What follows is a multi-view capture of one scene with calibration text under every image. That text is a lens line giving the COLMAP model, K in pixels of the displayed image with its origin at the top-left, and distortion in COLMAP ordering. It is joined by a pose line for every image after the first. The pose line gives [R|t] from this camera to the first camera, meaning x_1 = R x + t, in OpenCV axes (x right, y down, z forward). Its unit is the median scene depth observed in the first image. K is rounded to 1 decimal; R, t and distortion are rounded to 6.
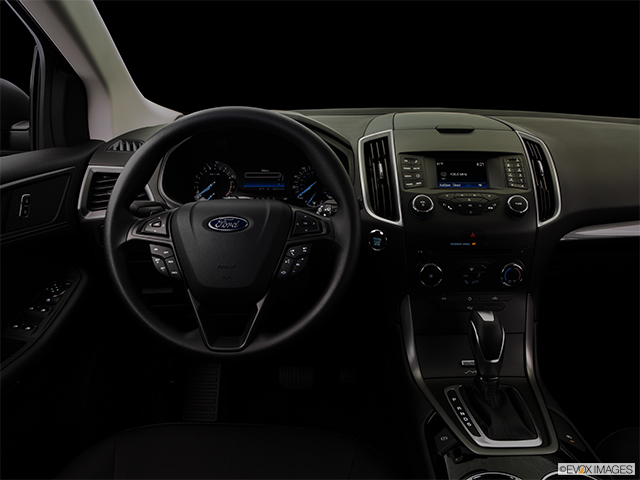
lens RADIAL K [[476.7, 0, 332.6], [0, 476.7, 238.5], [0, 0, 1]] dist [-0.130646, 0.062680]
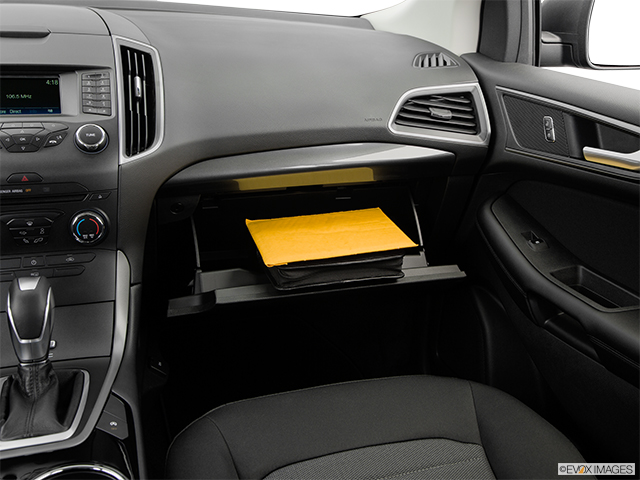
lens RADIAL K [[670.3, 0, 336.6], [0, 670.3, 239.2], [0, 0, 1]] dist [-0.009348, 0.010092]
pose [[0.942935, -0.073462, 0.324772, 0.403755], [0.044696, 0.994457, 0.095171, 0.009068], [-0.329963, -0.075224, 0.940992, -0.178317]]
